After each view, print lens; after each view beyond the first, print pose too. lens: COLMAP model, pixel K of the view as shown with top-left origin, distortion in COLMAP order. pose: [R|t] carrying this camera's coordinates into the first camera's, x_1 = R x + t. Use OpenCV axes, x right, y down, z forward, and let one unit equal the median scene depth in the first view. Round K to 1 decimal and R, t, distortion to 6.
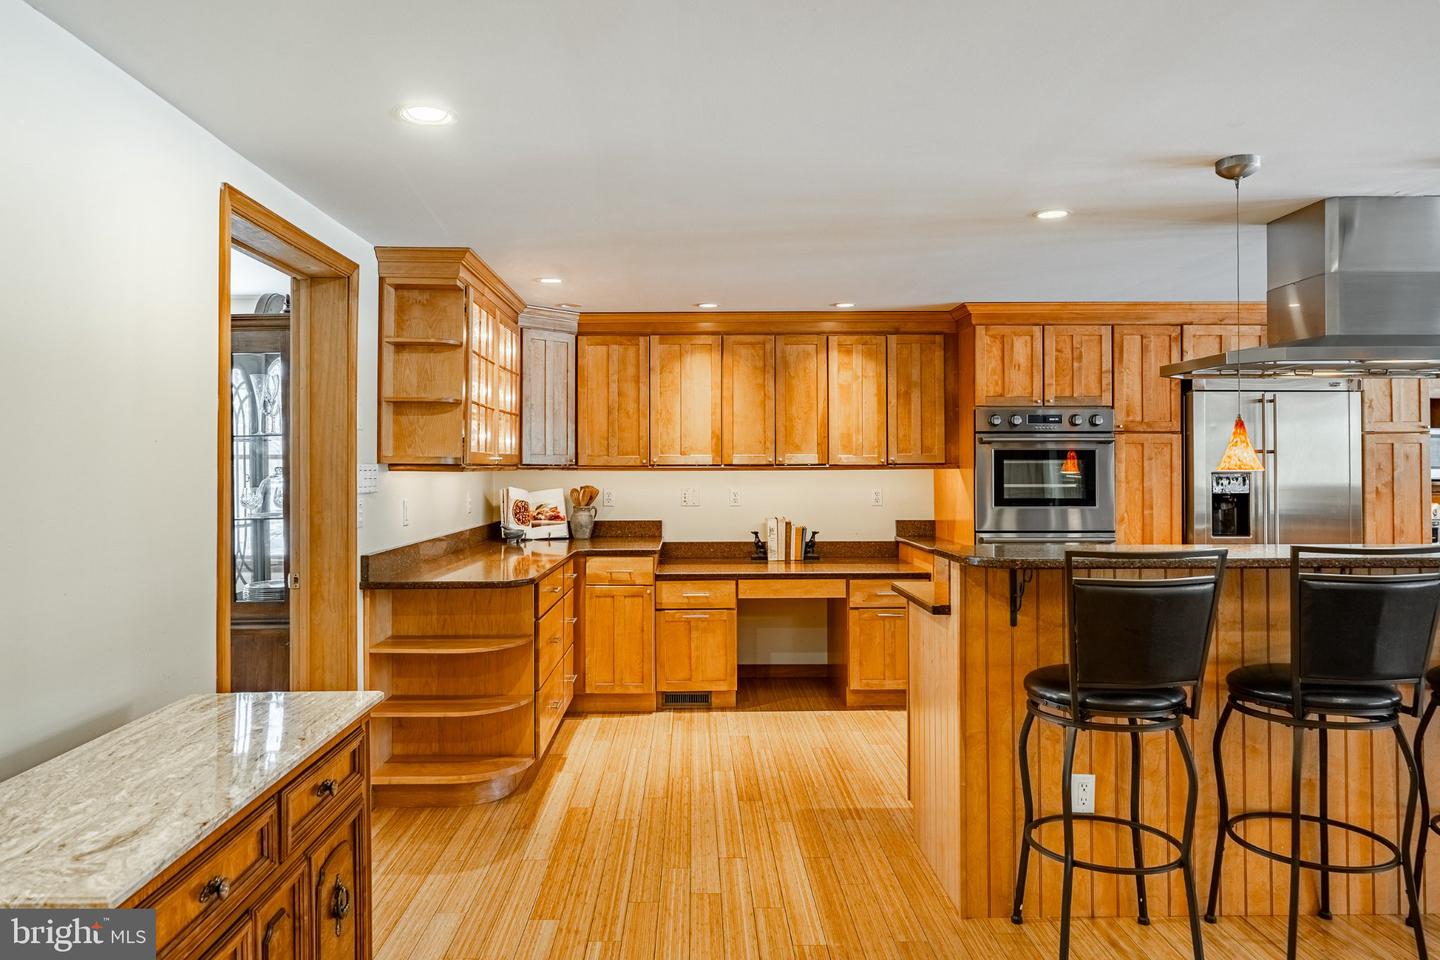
lens RADIAL K [[962.5, 0, 718.4], [0, 962.5, 473.7], [0, 0, 1]] dist [0.002430, 0.000142]
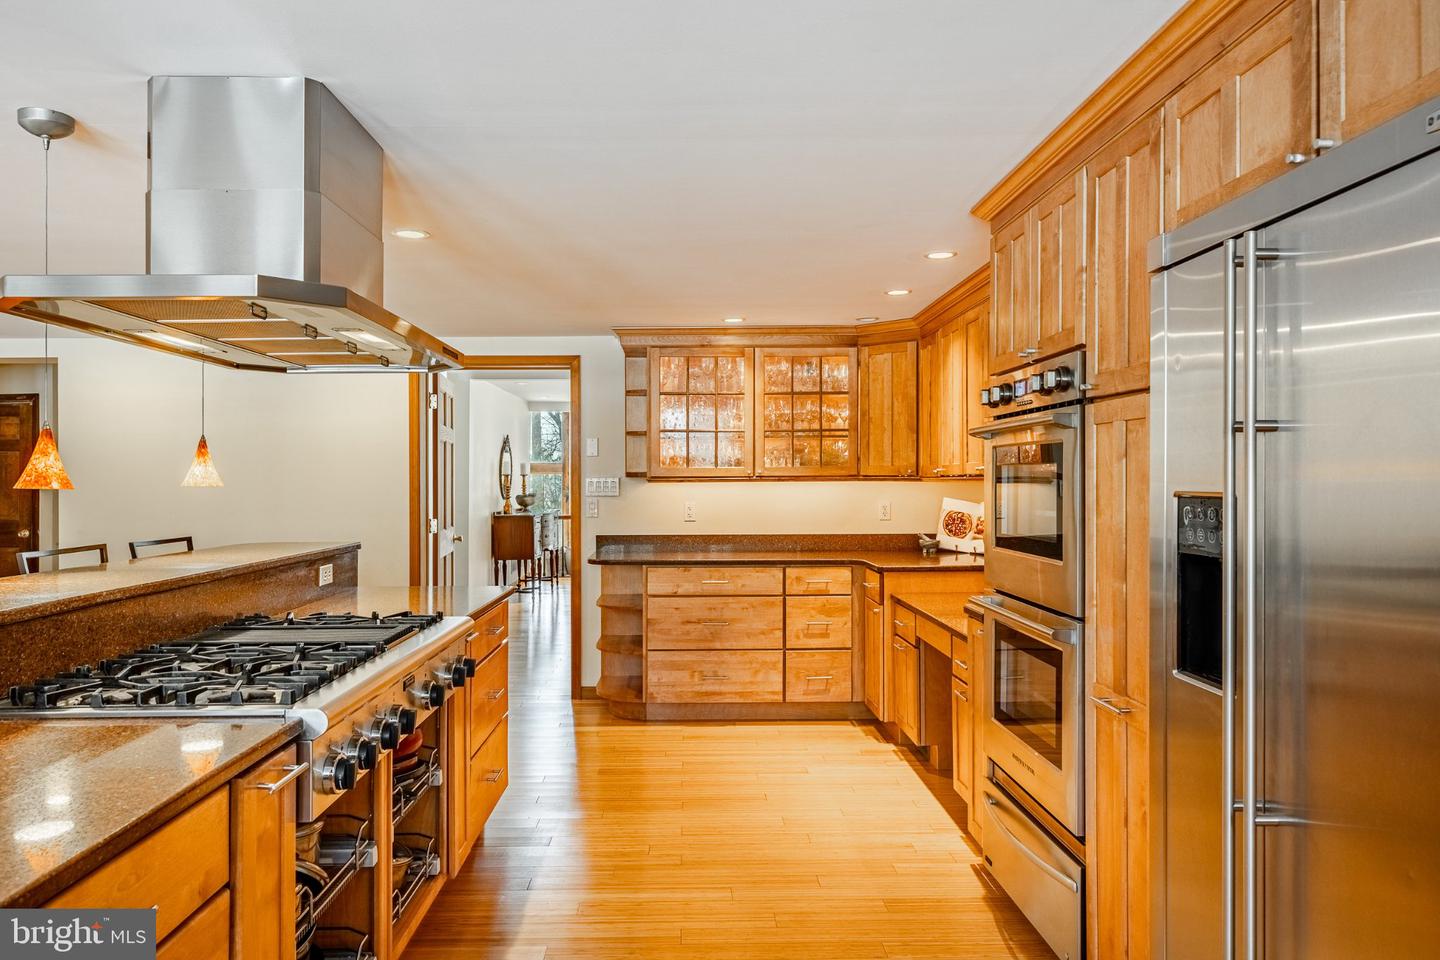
lens RADIAL K [[962.5, 0, 717.0], [0, 962.5, 481.6], [0, 0, 1]] dist [0.002430, 0.000142]
pose [[-0.007692, 0.001560, -0.999969, 0.868838], [-0.001330, 0.999998, 0.001570, -0.004851], [0.999970, 0.001342, -0.007690, 0.851689]]
